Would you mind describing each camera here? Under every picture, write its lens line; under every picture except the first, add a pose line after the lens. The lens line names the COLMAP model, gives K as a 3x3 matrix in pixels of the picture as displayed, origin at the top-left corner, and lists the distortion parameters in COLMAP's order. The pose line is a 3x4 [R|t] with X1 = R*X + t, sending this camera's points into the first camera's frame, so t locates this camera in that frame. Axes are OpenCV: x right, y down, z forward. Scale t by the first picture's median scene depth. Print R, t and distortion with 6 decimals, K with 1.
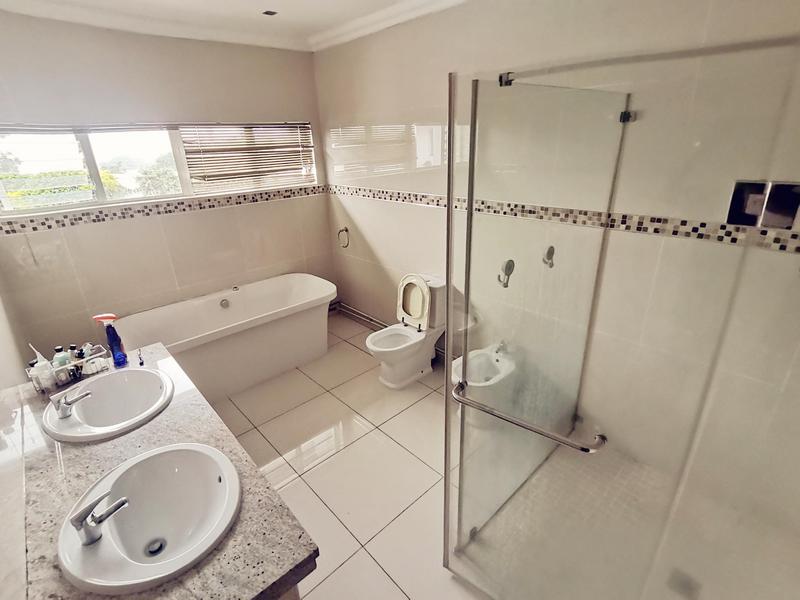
lens RADIAL K [[390.0, 0, 395.5], [0, 390.0, 297.4], [0, 0, 1]] dist [-0.000086, -0.000135]
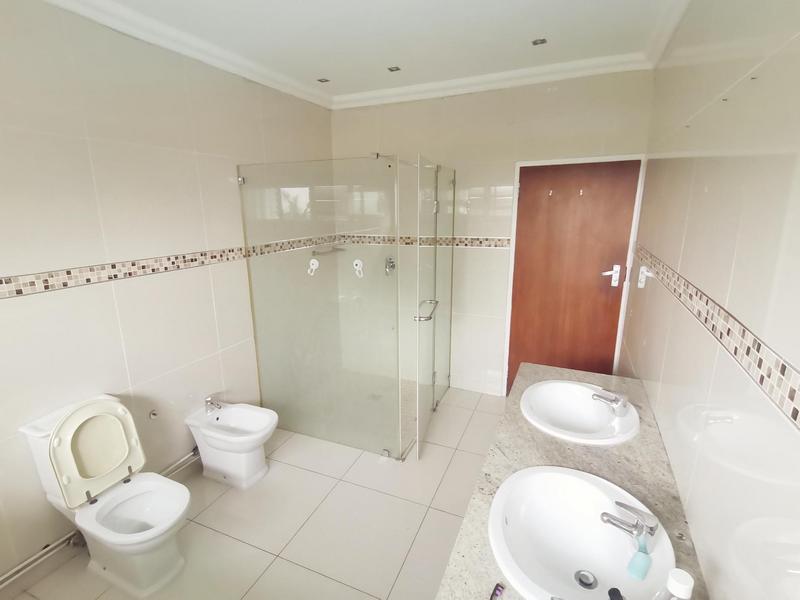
lens RADIAL K [[390.0, 0, 395.5], [0, 390.0, 297.4], [0, 0, 1]] dist [-0.000086, -0.000135]
pose [[-0.404111, -0.180881, 0.896647, -0.852752], [0.349121, 0.875545, 0.333970, -0.312383], [-0.845463, 0.447999, -0.290668, 0.966352]]
